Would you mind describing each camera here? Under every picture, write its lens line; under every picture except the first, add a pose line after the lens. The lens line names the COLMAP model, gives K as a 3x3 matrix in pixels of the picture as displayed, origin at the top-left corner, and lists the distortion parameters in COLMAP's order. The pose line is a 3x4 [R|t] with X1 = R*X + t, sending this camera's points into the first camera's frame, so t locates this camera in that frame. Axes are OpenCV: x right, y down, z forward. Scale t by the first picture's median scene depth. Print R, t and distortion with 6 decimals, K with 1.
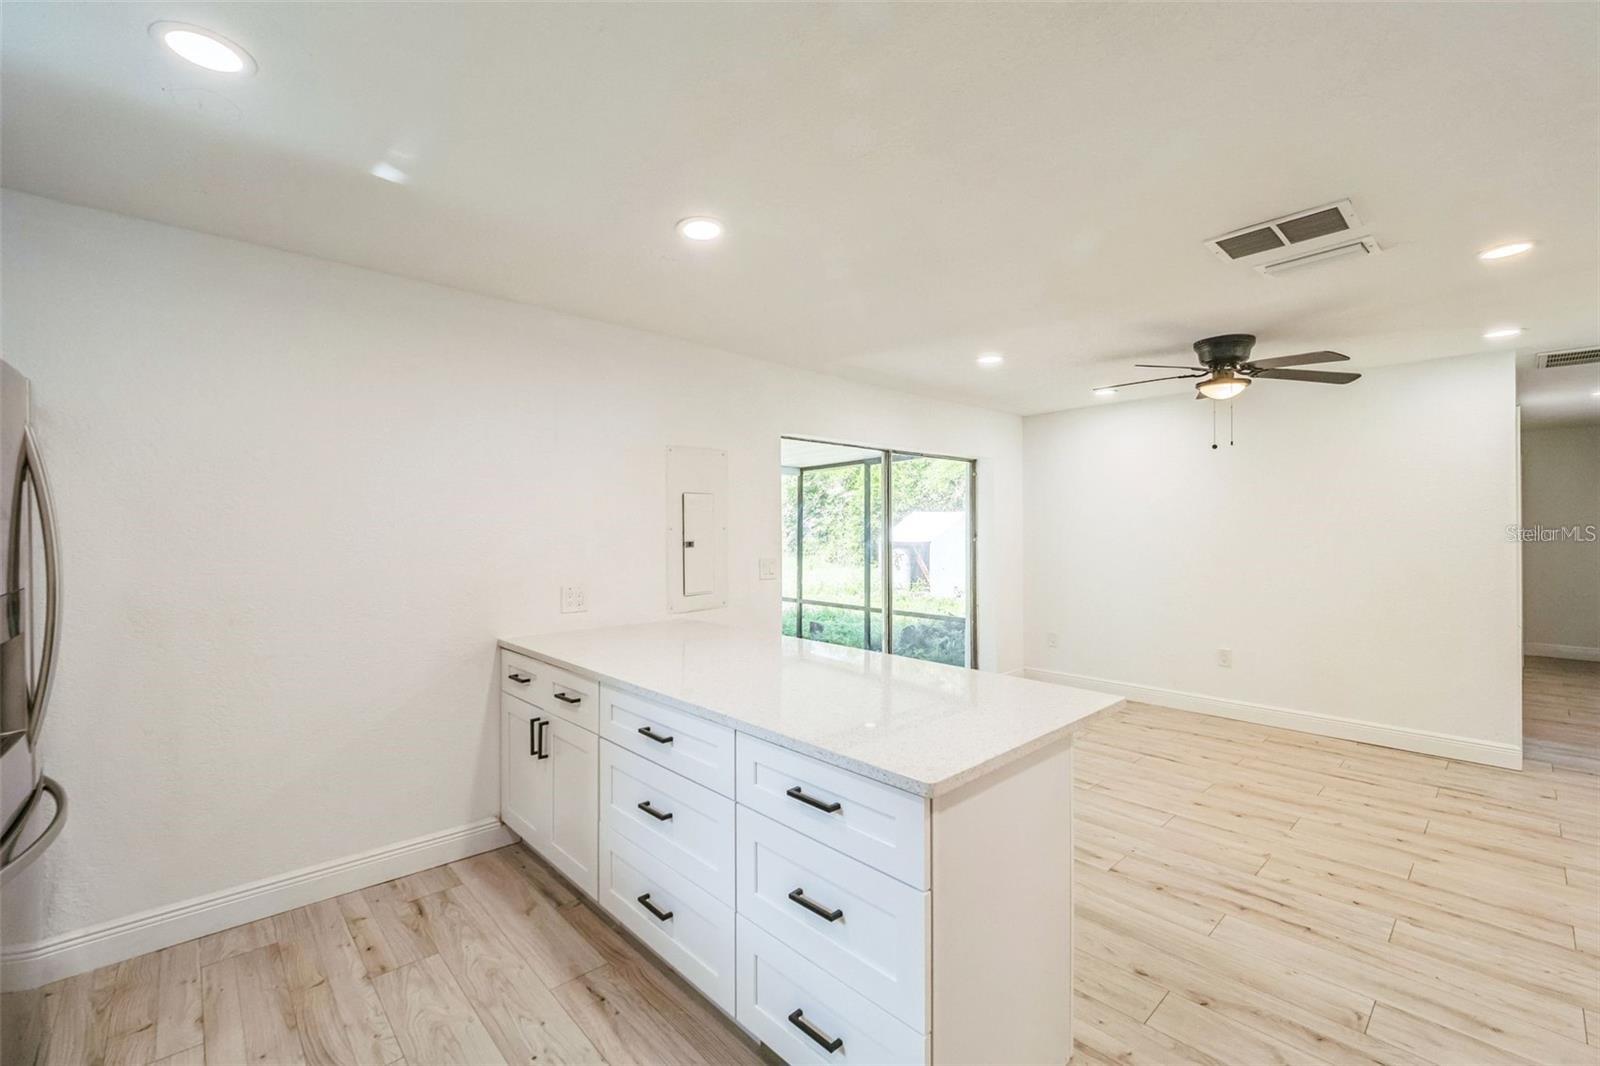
lens RADIAL K [[670.0, 0, 801.4], [0, 670.0, 527.3], [0, 0, 1]] dist [-0.001510, -0.003350]
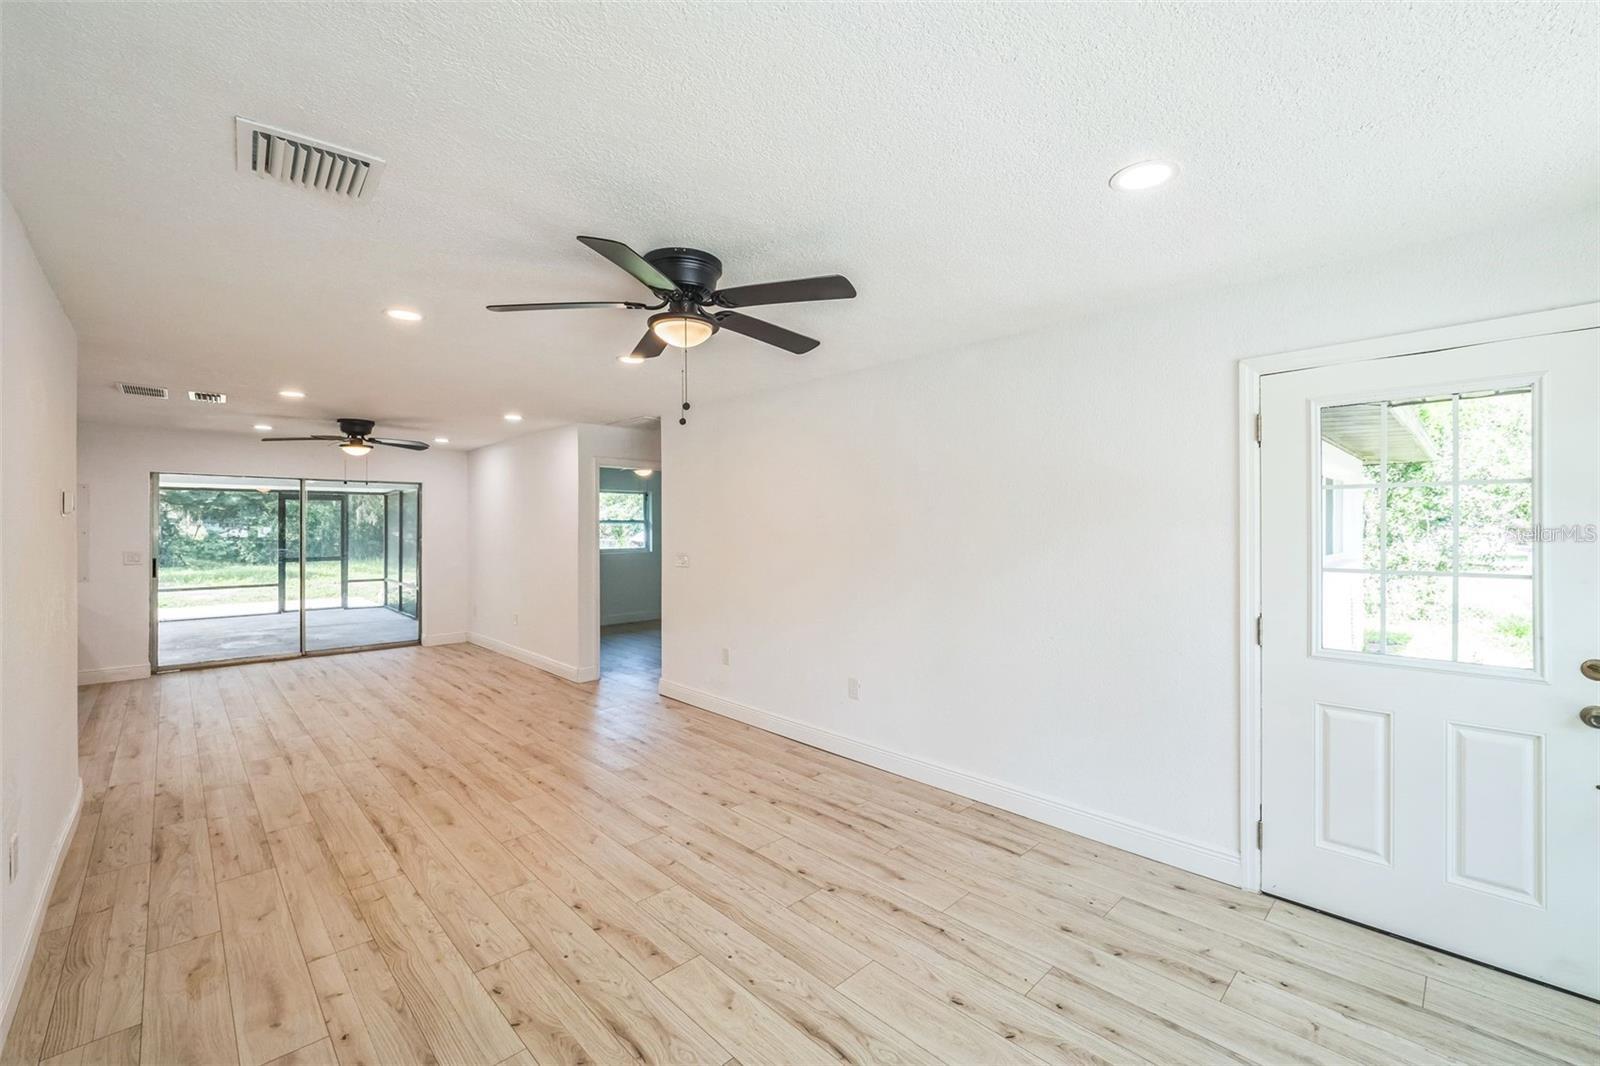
lens RADIAL K [[670.0, 0, 828.6], [0, 670.0, 524.6], [0, 0, 1]] dist [-0.001510, -0.003350]
pose [[0.997795, -0.003111, 0.066300, 2.412199], [0.003433, 0.999983, -0.004738, -0.008730], [-0.066284, 0.004955, 0.997788, -1.104083]]
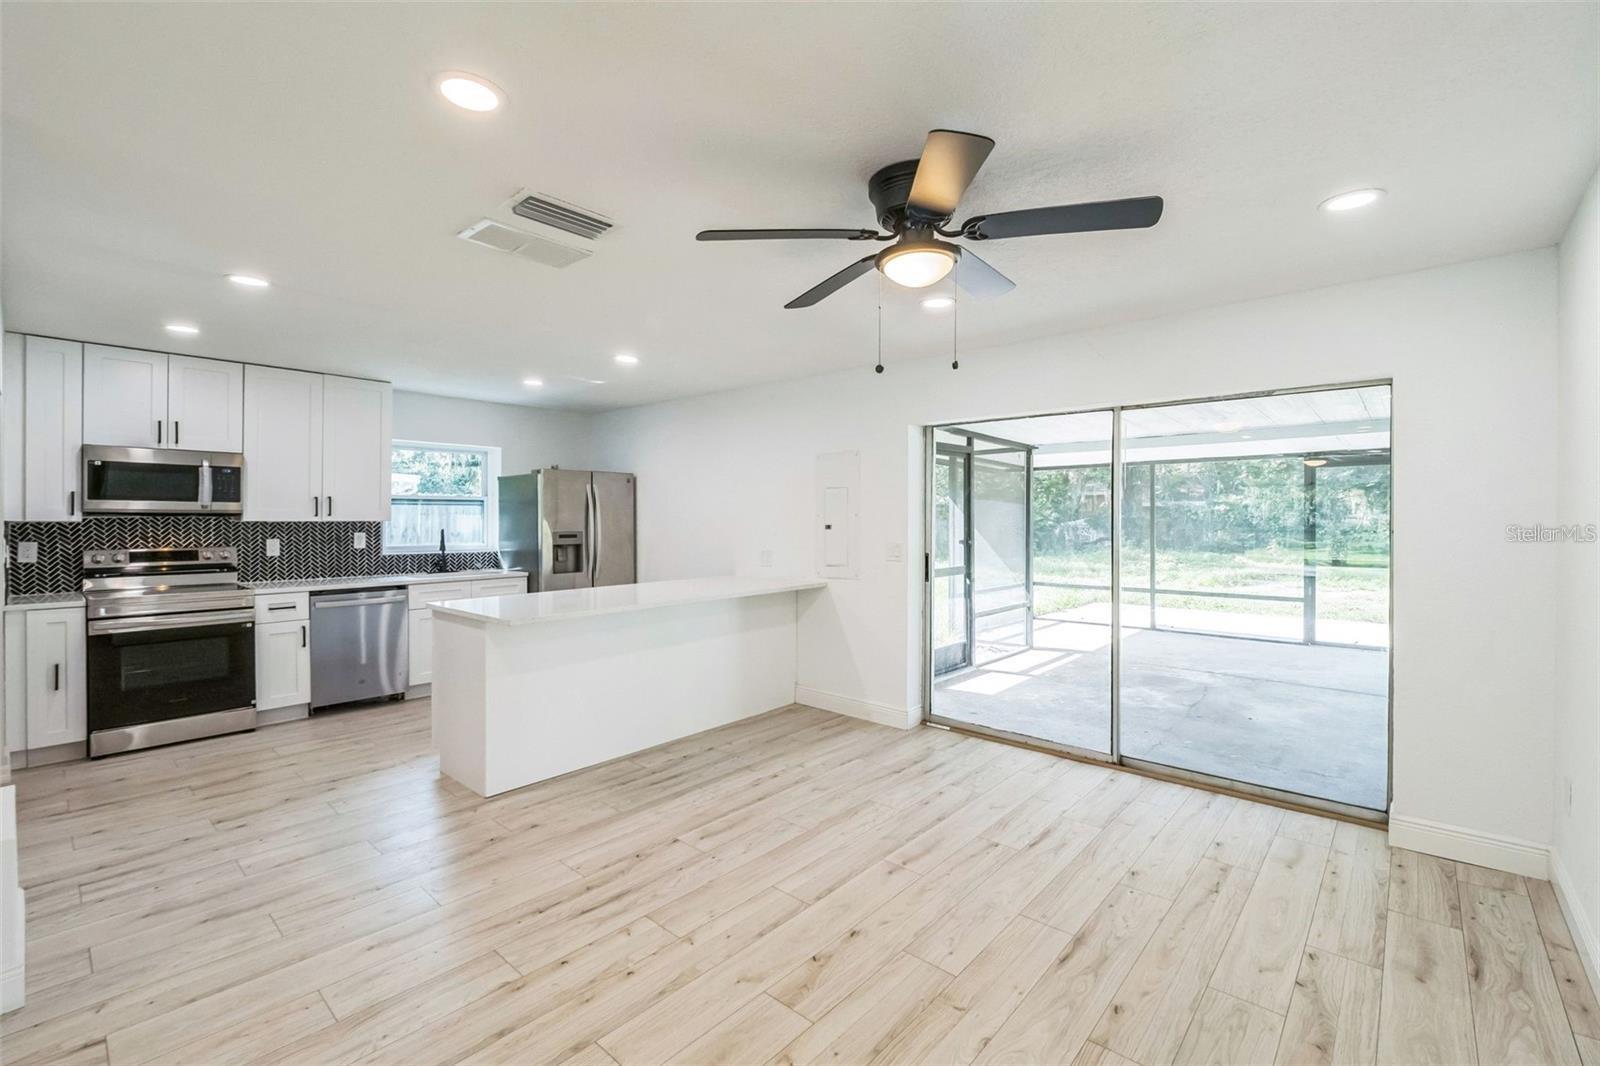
lens RADIAL K [[670.0, 0, 809.2], [0, 670.0, 520.8], [0, 0, 1]] dist [-0.001510, -0.003350]
pose [[0.119661, 0.004490, -0.992805, 1.662808], [-0.001776, 0.999989, 0.004308, 0.010868], [0.992813, 0.001248, 0.119668, 1.181240]]
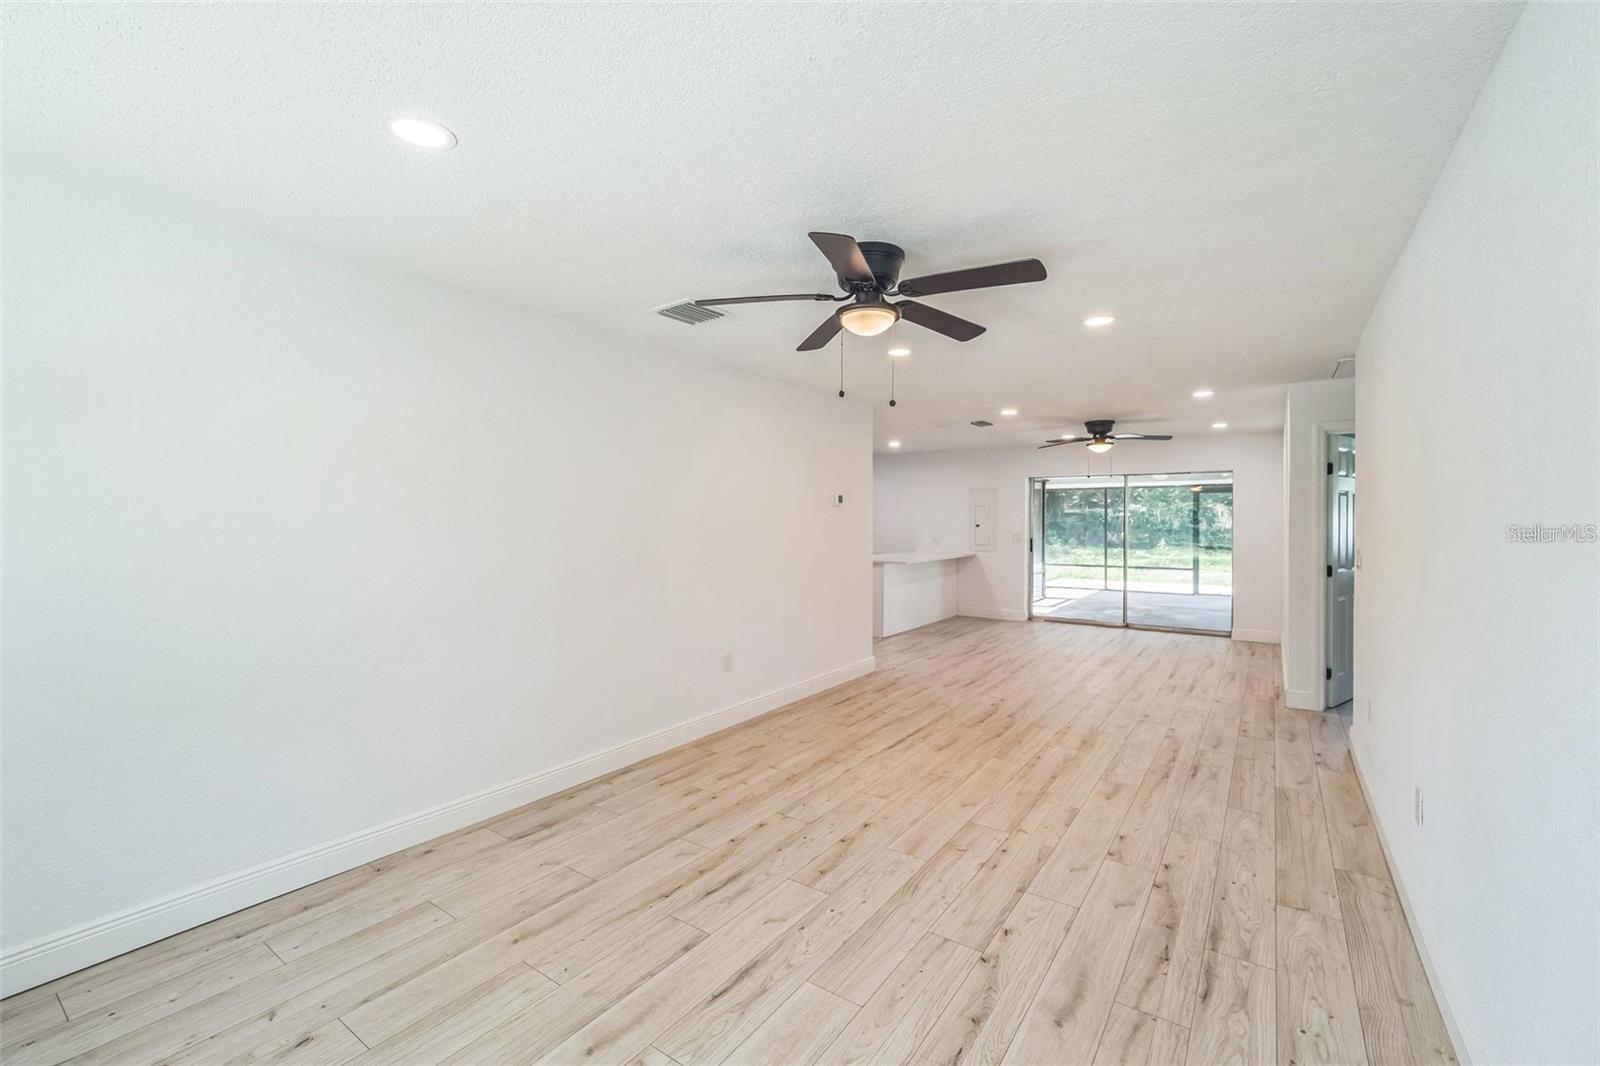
lens RADIAL K [[670.0, 0, 788.7], [0, 670.0, 521.5], [0, 0, 1]] dist [-0.001510, -0.003350]
pose [[0.232558, 0.002864, -0.972578, 3.242992], [-0.008430, 0.999964, 0.000929, 0.018760], [0.972546, 0.007983, 0.232574, -0.476513]]
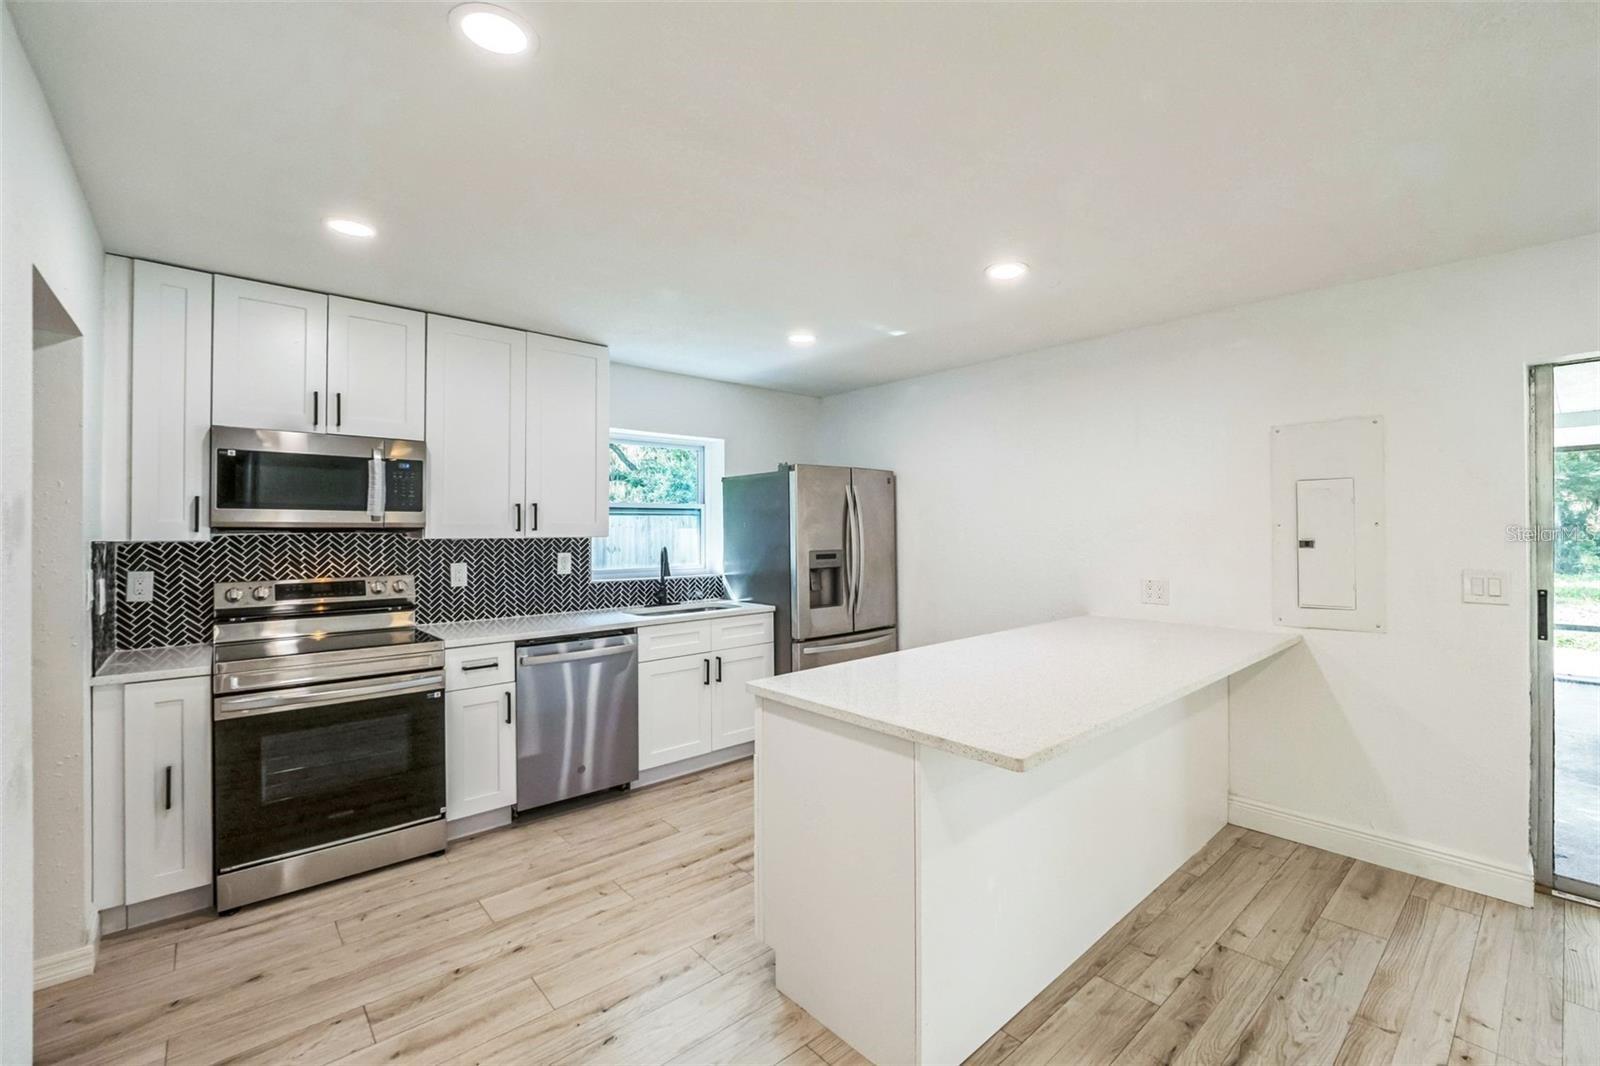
lens RADIAL K [[670.0, 0, 823.3], [0, 670.0, 525.8], [0, 0, 1]] dist [-0.001510, -0.003350]
pose [[0.000326, -0.005687, -0.999984, 0.932021], [0.004439, 0.999974, -0.005686, 0.008498], [0.999990, -0.004437, 0.000351, 0.616564]]
